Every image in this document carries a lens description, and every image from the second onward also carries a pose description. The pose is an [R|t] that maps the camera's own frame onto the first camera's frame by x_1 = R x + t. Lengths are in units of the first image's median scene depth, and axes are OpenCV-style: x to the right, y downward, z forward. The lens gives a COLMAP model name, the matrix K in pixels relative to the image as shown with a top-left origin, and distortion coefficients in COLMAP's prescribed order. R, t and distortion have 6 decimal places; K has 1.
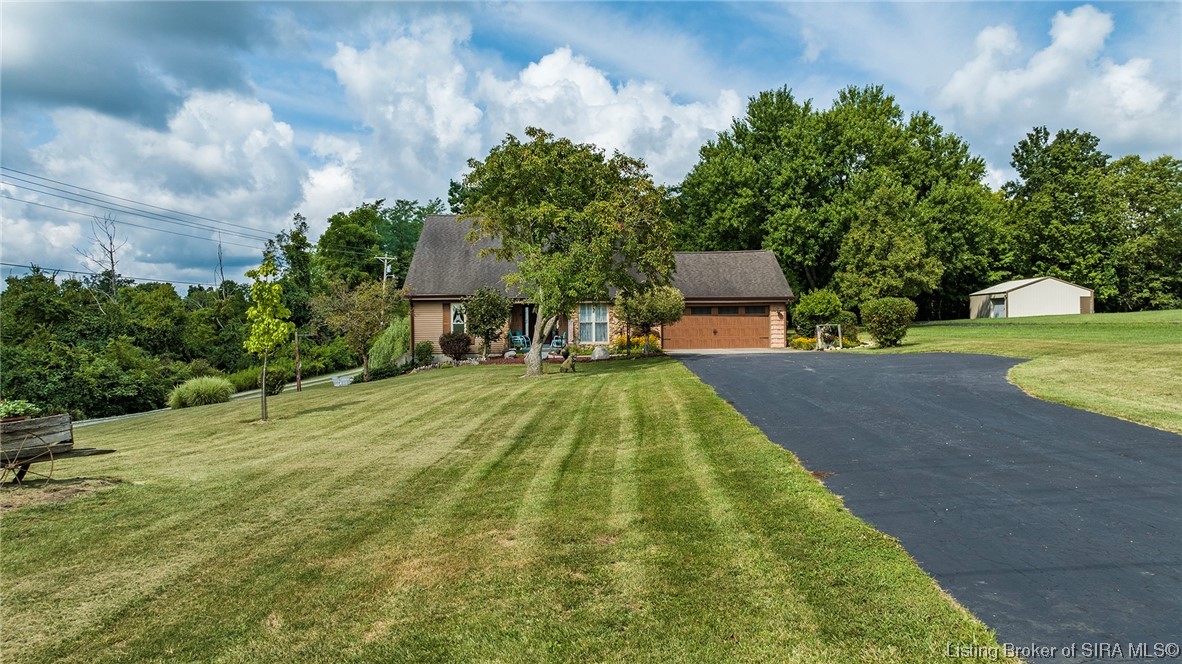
lens RADIAL K [[900.8, 0, 591.0], [0, 900.8, 332.0], [0, 0, 1]] dist [0.004529, 0.002431]
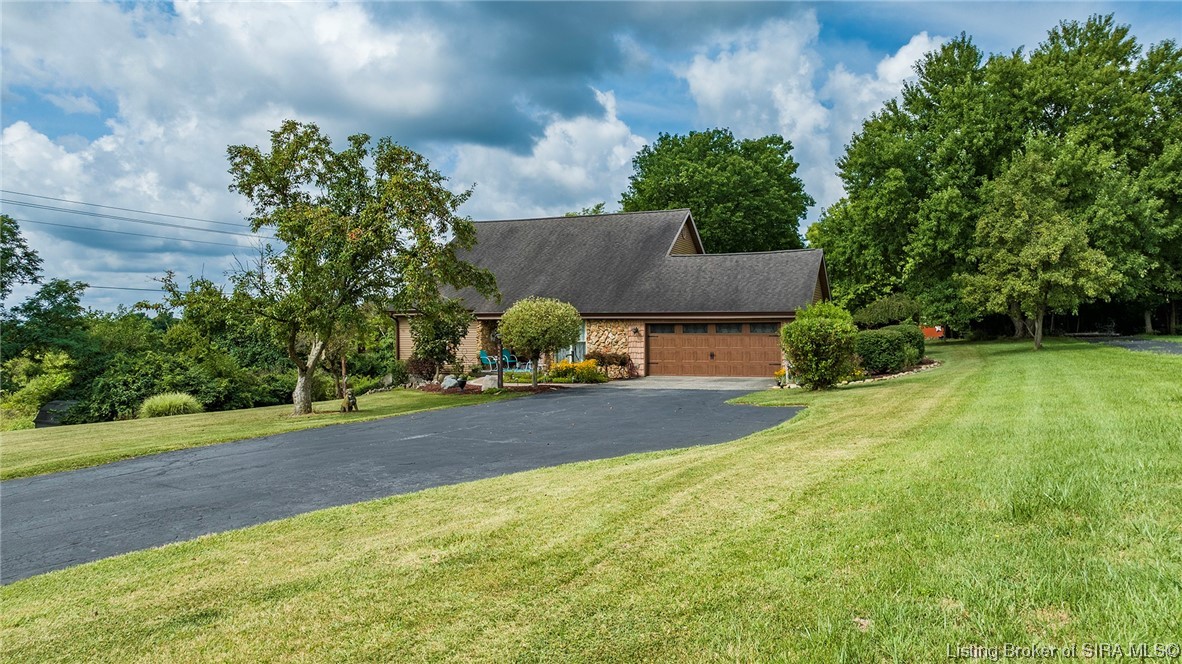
lens RADIAL K [[854.7, 0, 591.0], [0, 854.7, 332.0], [0, 0, 1]] dist [0.001902, 0.001290]
pose [[0.907064, 0.008583, -0.420905, 0.248932], [-0.006995, 0.999961, 0.005316, -0.016705], [0.420935, -0.001878, 0.907089, 0.200129]]
